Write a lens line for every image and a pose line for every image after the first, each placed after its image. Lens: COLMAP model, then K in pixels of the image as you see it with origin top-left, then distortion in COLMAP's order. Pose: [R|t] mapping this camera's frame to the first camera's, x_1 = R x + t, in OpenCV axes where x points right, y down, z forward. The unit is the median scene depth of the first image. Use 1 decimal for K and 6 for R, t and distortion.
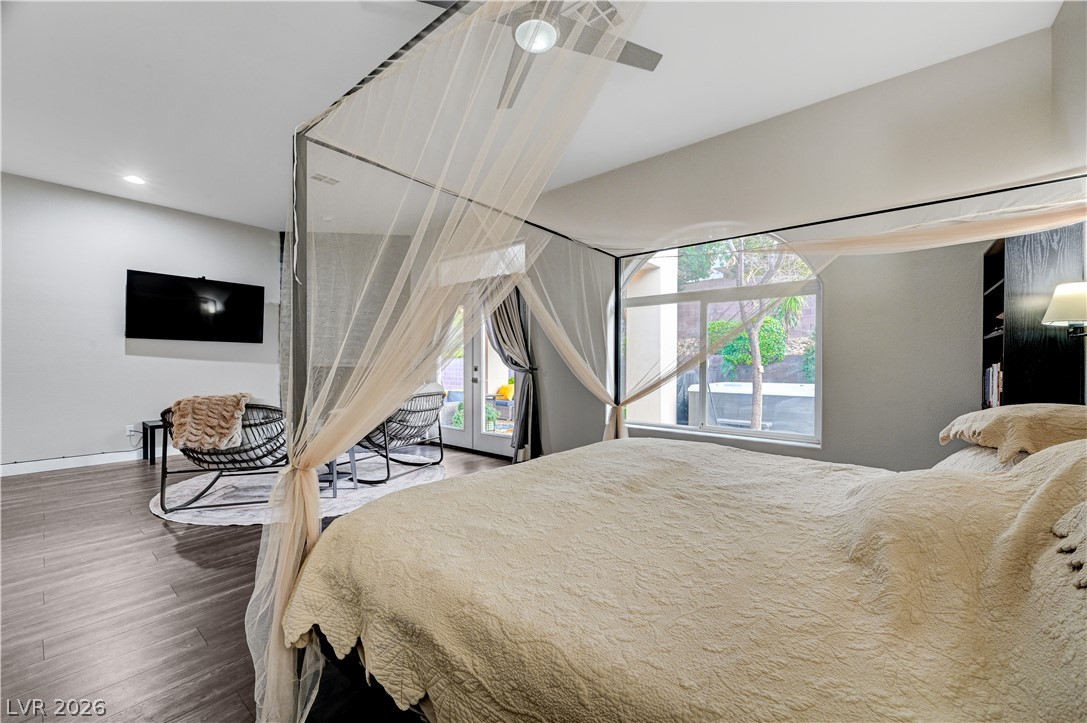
lens RADIAL K [[431.8, 0, 544.5], [0, 431.8, 362.9], [0, 0, 1]] dist [-0.002008, 0.000175]
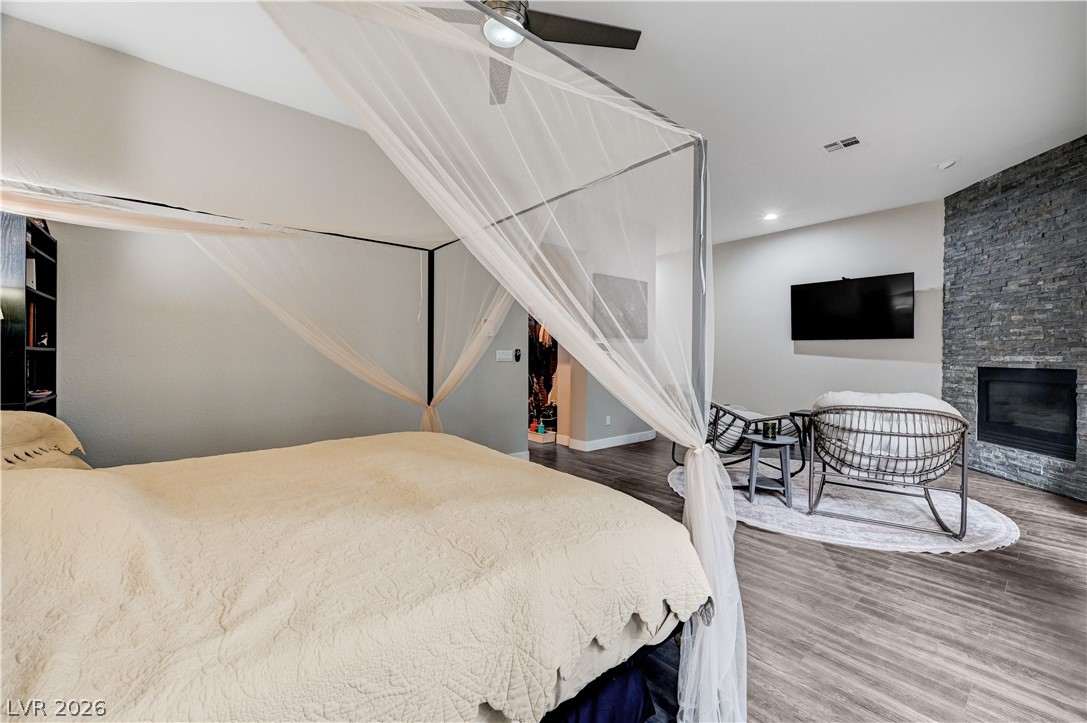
lens RADIAL K [[431.8, 0, 543.7], [0, 431.8, 355.7], [0, 0, 1]] dist [-0.002008, 0.000175]
pose [[-0.183020, -0.009278, -0.983065, 0.381781], [-0.009279, 0.999927, -0.007709, 0.002621], [0.983065, 0.007711, -0.183093, 0.523844]]
